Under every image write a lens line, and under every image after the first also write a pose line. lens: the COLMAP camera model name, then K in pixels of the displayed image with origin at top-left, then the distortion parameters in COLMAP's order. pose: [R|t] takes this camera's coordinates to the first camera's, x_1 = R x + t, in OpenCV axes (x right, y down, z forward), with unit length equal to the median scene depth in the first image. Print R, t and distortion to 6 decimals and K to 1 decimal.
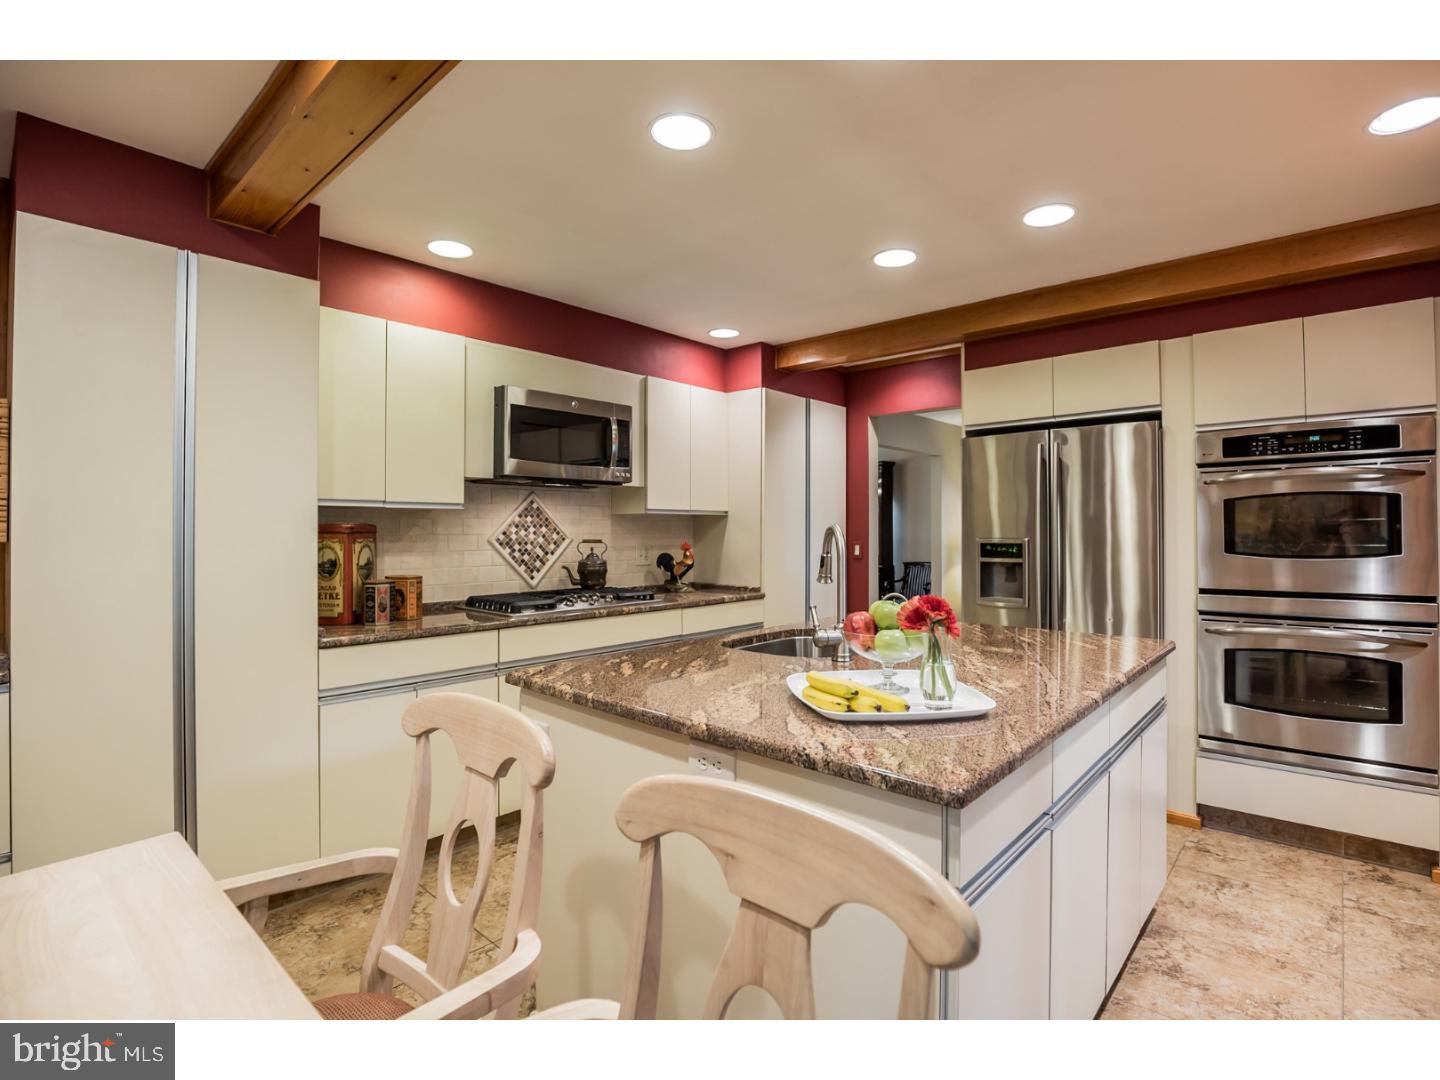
lens RADIAL K [[686.8, 0, 725.6], [0, 686.8, 521.1], [0, 0, 1]] dist [-0.001321, -0.000163]
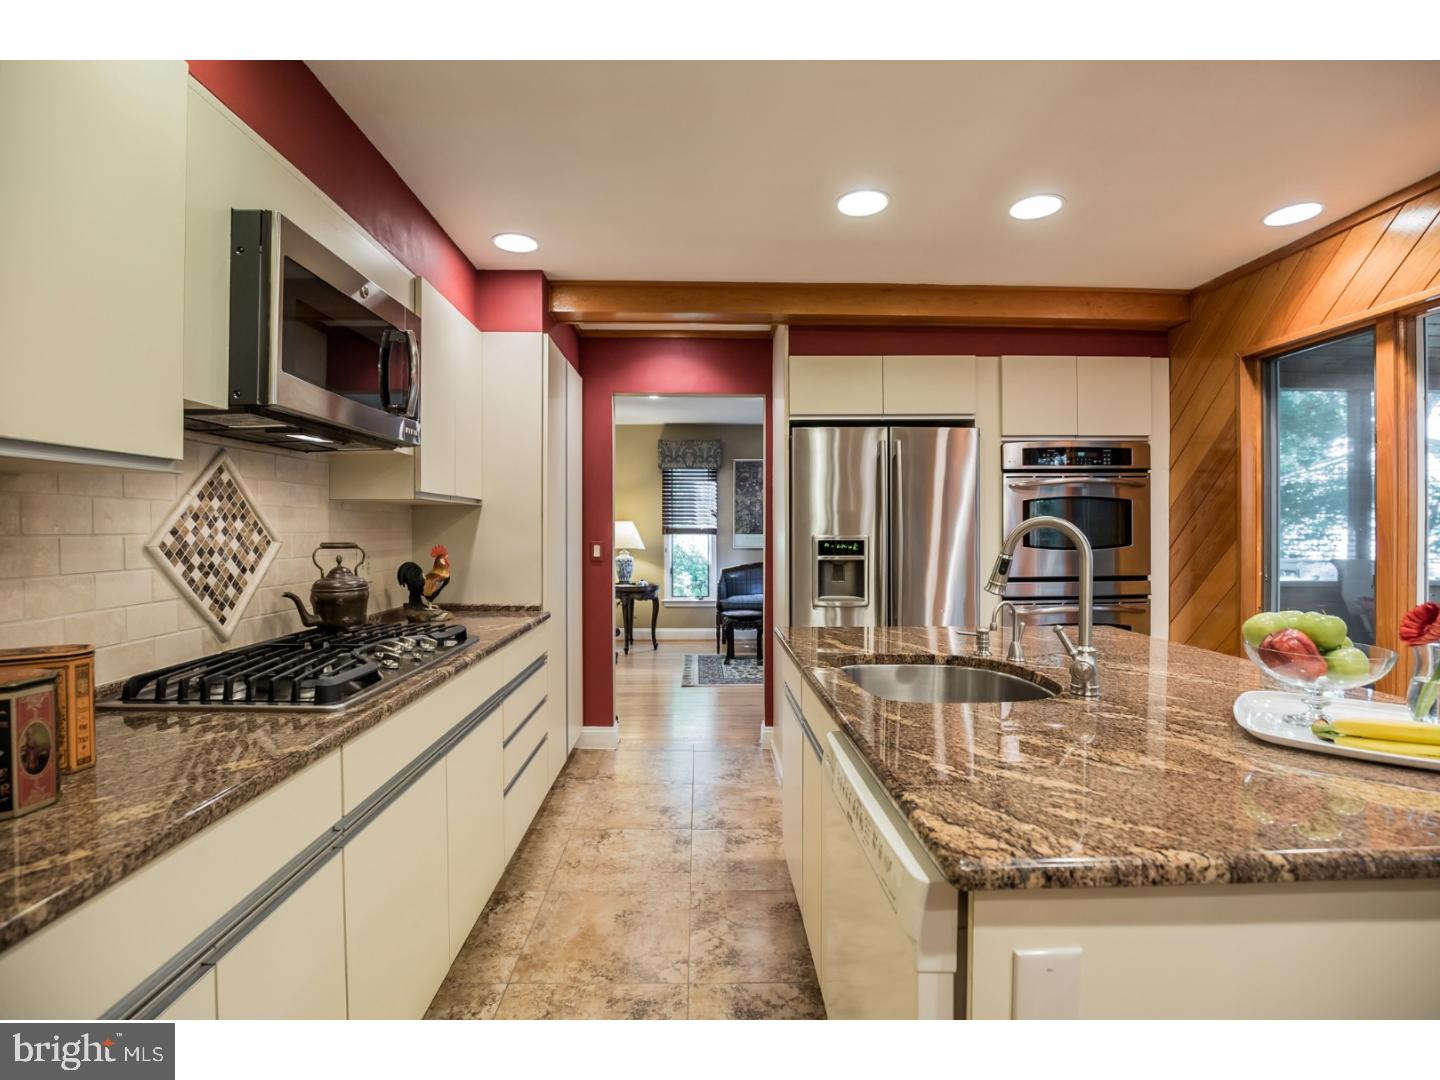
lens RADIAL K [[686.8, 0, 725.6], [0, 686.8, 521.1], [0, 0, 1]] dist [-0.001321, -0.000163]
pose [[0.740370, 0.007347, 0.672159, -0.347109], [-0.009936, 0.999951, 0.000015, 0.006299], [-0.672126, -0.006690, 0.740407, 0.380187]]
